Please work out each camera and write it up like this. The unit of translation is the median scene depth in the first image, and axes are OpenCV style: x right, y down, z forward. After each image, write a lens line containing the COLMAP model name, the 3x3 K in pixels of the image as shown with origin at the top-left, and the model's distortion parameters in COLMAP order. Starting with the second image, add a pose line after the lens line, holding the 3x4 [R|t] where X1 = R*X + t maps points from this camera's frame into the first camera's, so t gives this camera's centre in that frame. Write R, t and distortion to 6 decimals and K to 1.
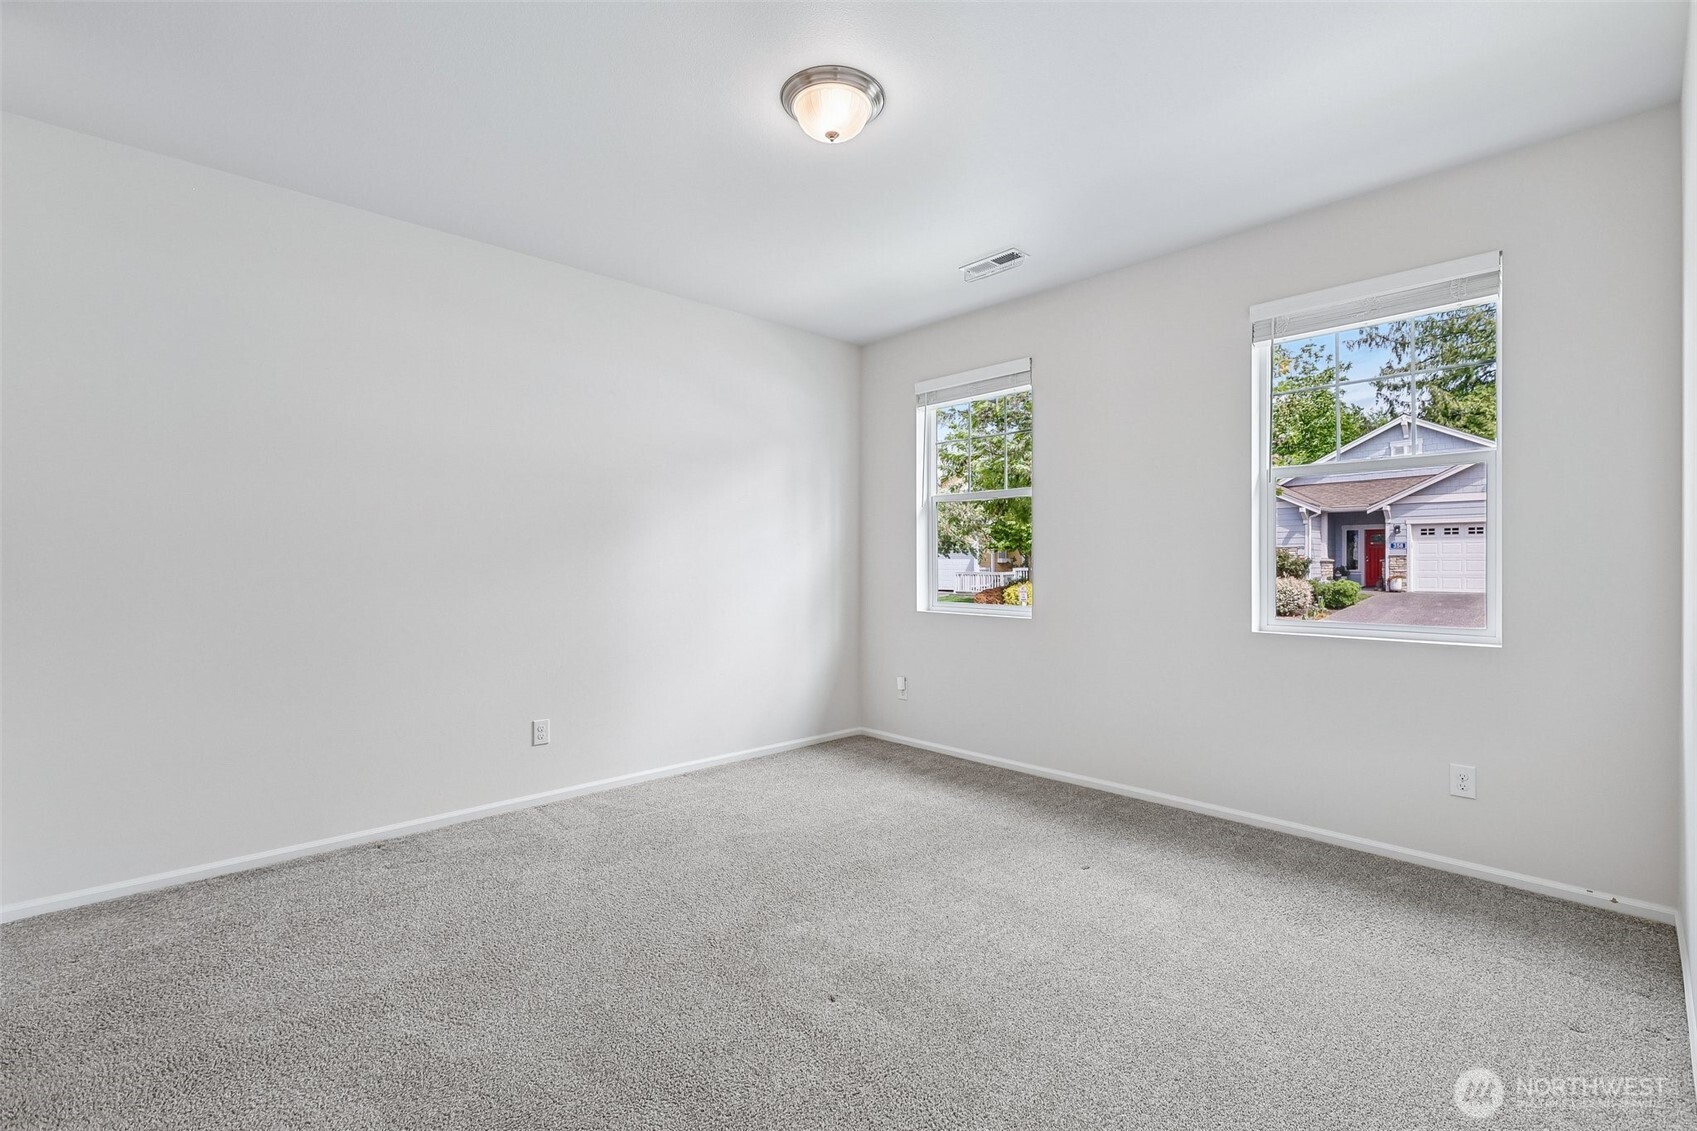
lens RADIAL K [[750.9, 0, 879.5], [0, 750.9, 558.8], [0, 0, 1]] dist [-0.010449, 0.001692]
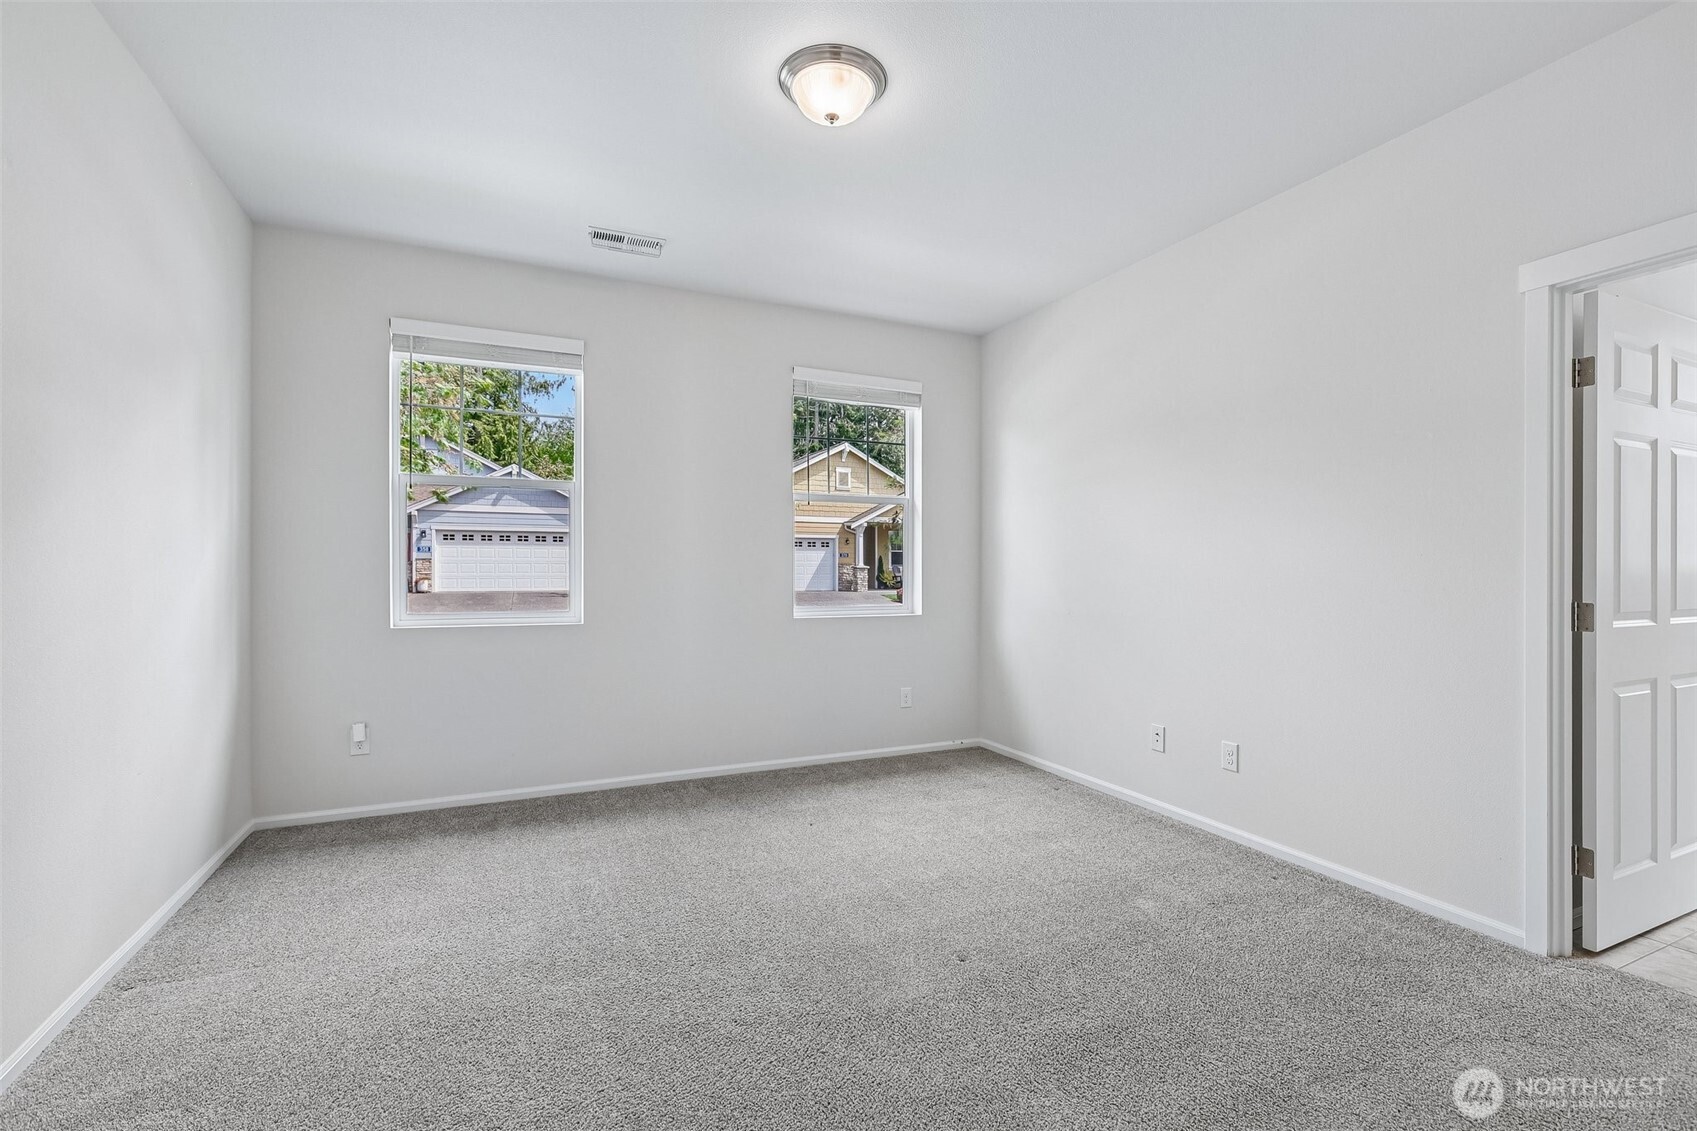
lens RADIAL K [[750.9, 0, 845.3], [0, 750.9, 561.2], [0, 0, 1]] dist [-0.010449, 0.001692]
pose [[0.337188, 0.009593, 0.941388, -0.111497], [-0.009296, 0.999933, -0.006860, 0.001193], [-0.941391, -0.006438, 0.337255, 0.076535]]
